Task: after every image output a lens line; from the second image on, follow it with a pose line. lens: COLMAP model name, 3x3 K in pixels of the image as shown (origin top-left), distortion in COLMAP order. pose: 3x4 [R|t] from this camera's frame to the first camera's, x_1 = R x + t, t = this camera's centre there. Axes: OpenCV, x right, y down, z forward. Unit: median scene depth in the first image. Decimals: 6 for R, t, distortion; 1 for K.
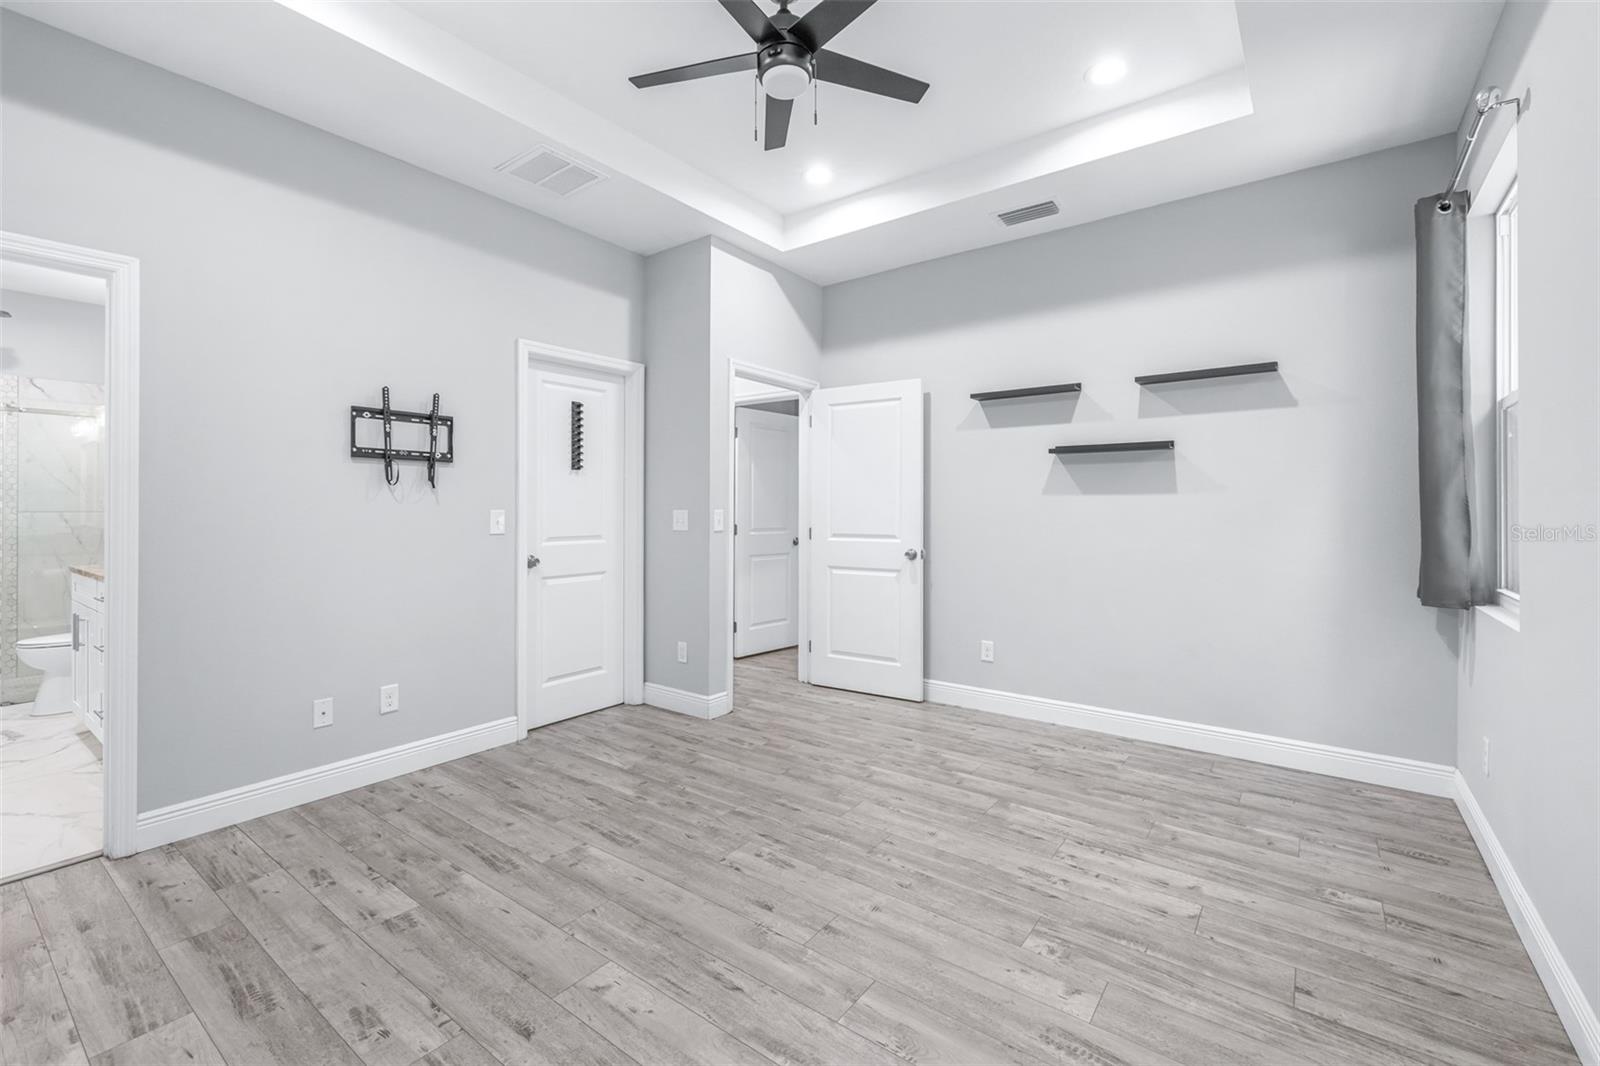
lens RADIAL K [[690.5, 0, 798.6], [0, 690.5, 512.6], [0, 0, 1]] dist [0.000267, 0.000060]
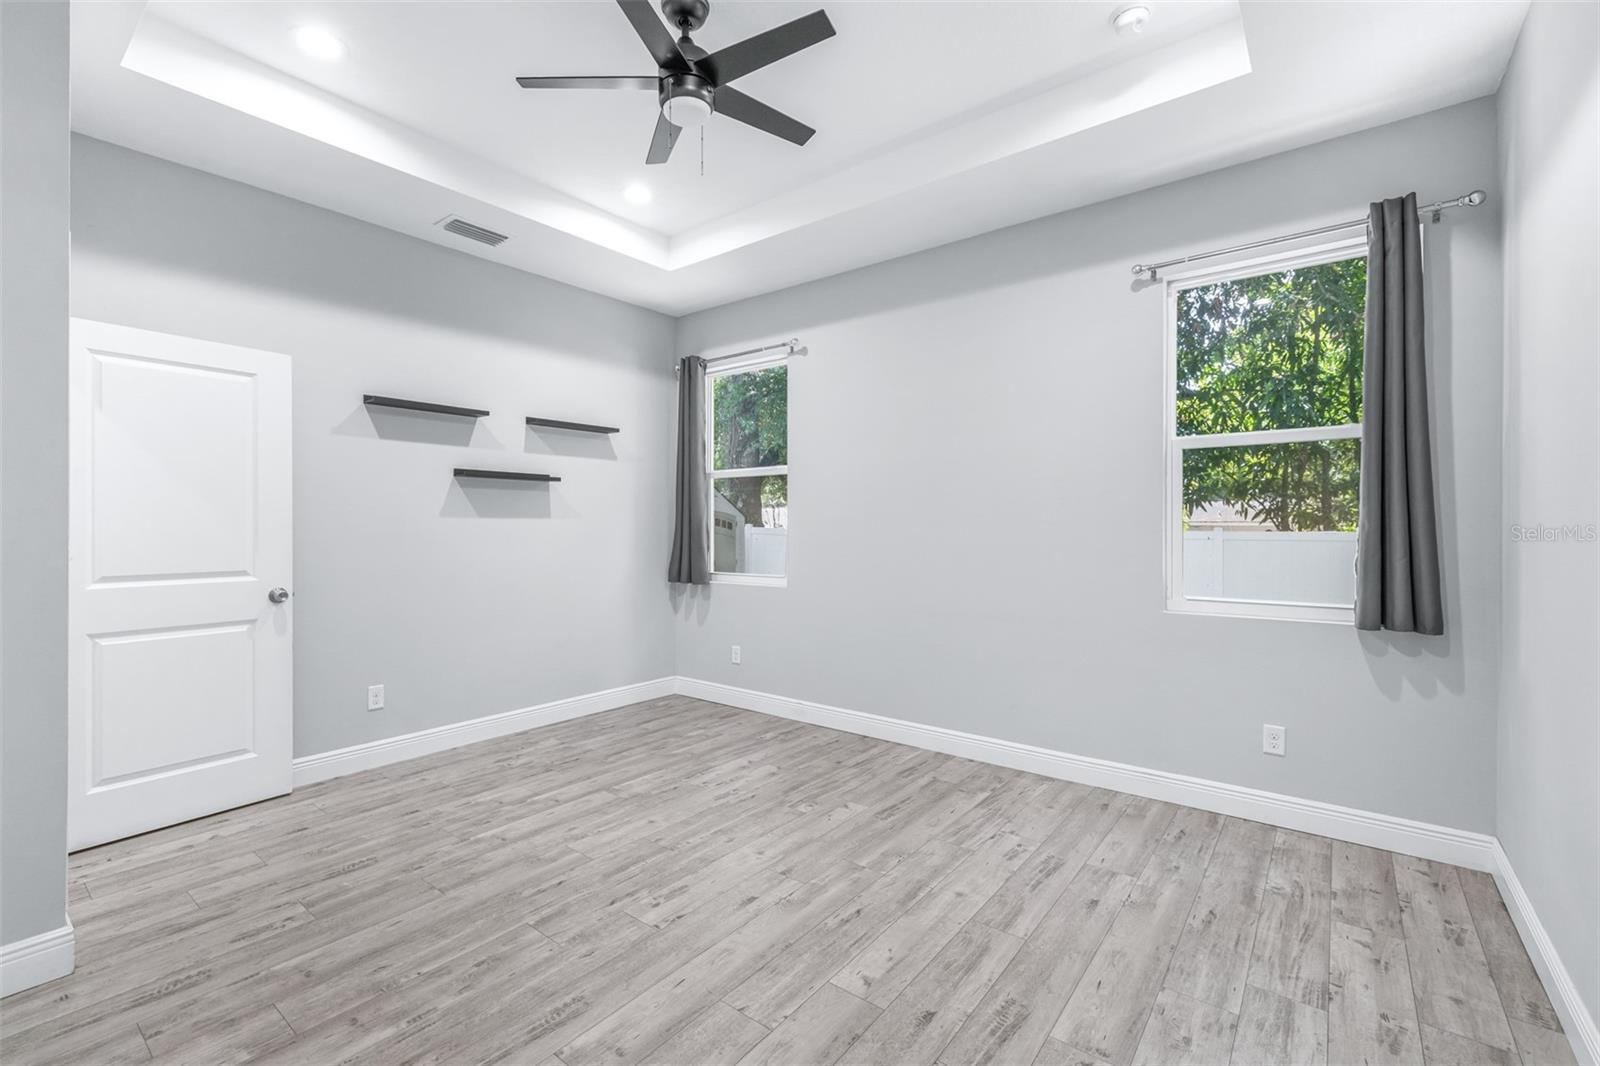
lens RADIAL K [[694.7, 0, 799.8], [0, 694.7, 533.7], [0, 0, 1]] dist [0.000583, -0.000142]
pose [[0.012979, -0.012159, 0.999842, -0.808742], [0.002744, 0.999923, 0.012124, -0.016054], [-0.999912, 0.002586, 0.013012, 0.643105]]
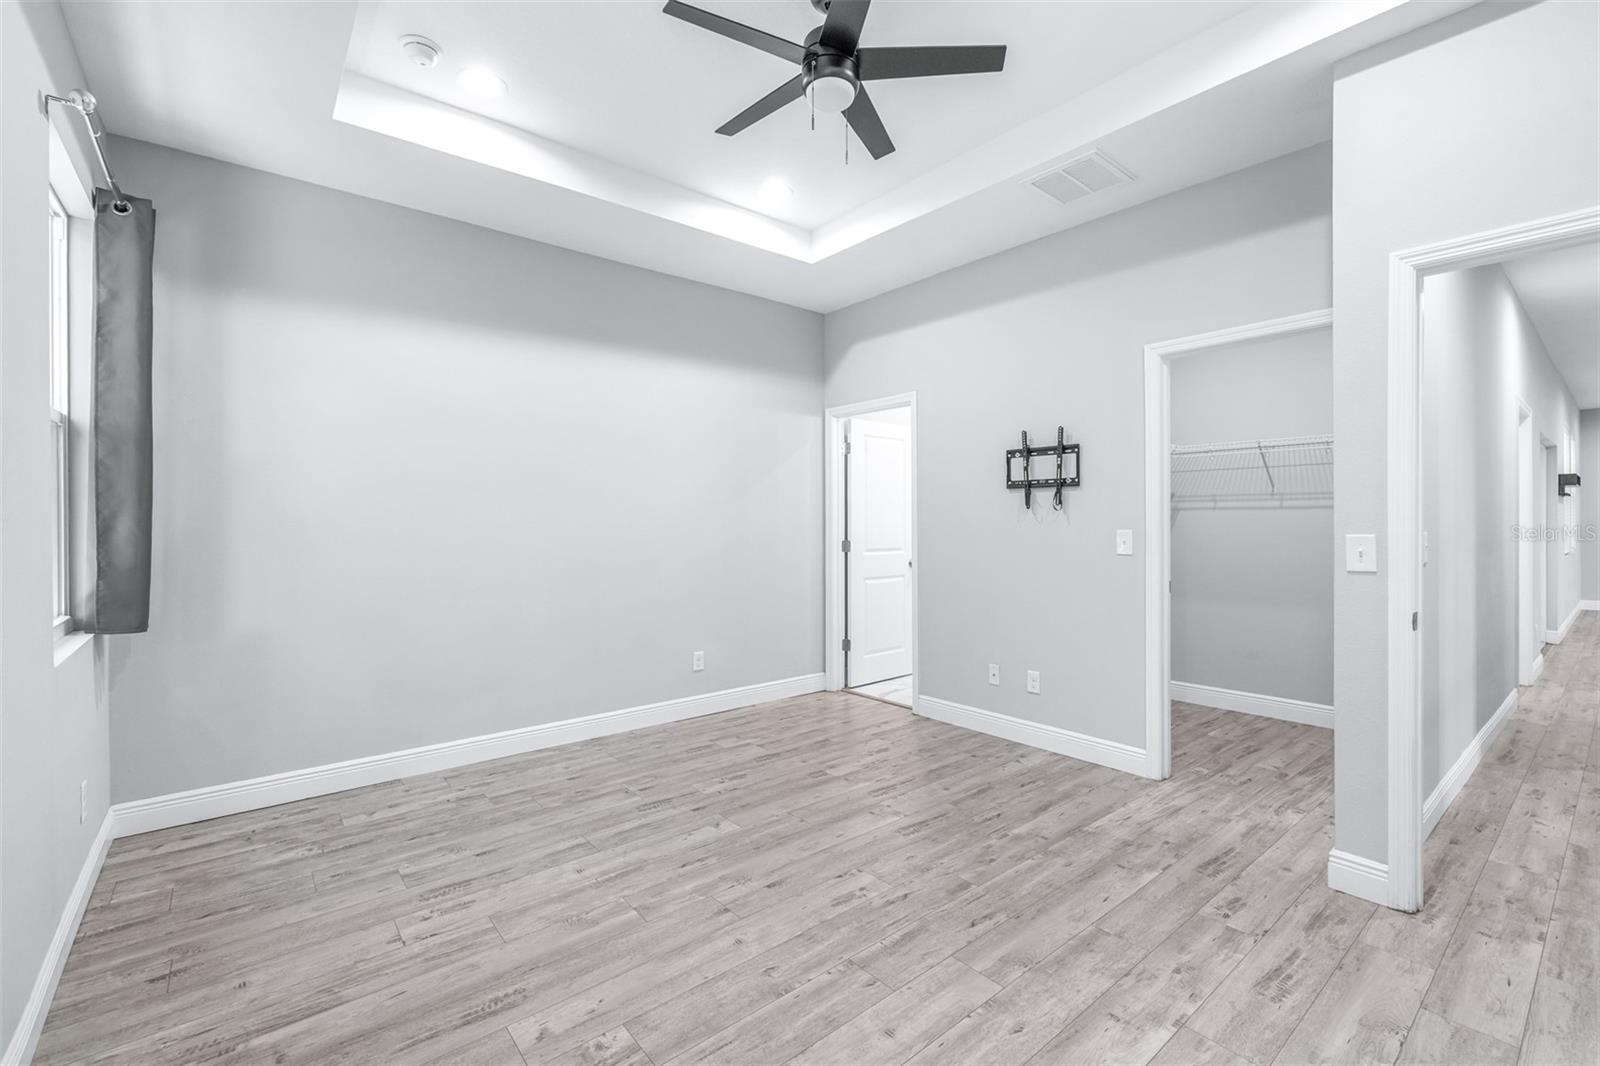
lens RADIAL K [[690.5, 0, 798.6], [0, 690.5, 512.6], [0, 0, 1]] dist [0.000267, 0.000060]
pose [[-0.239381, -0.011030, -0.970863, 0.744494], [-0.001181, 0.999938, -0.011069, -0.019394], [0.970925, -0.001503, -0.239379, 0.932293]]
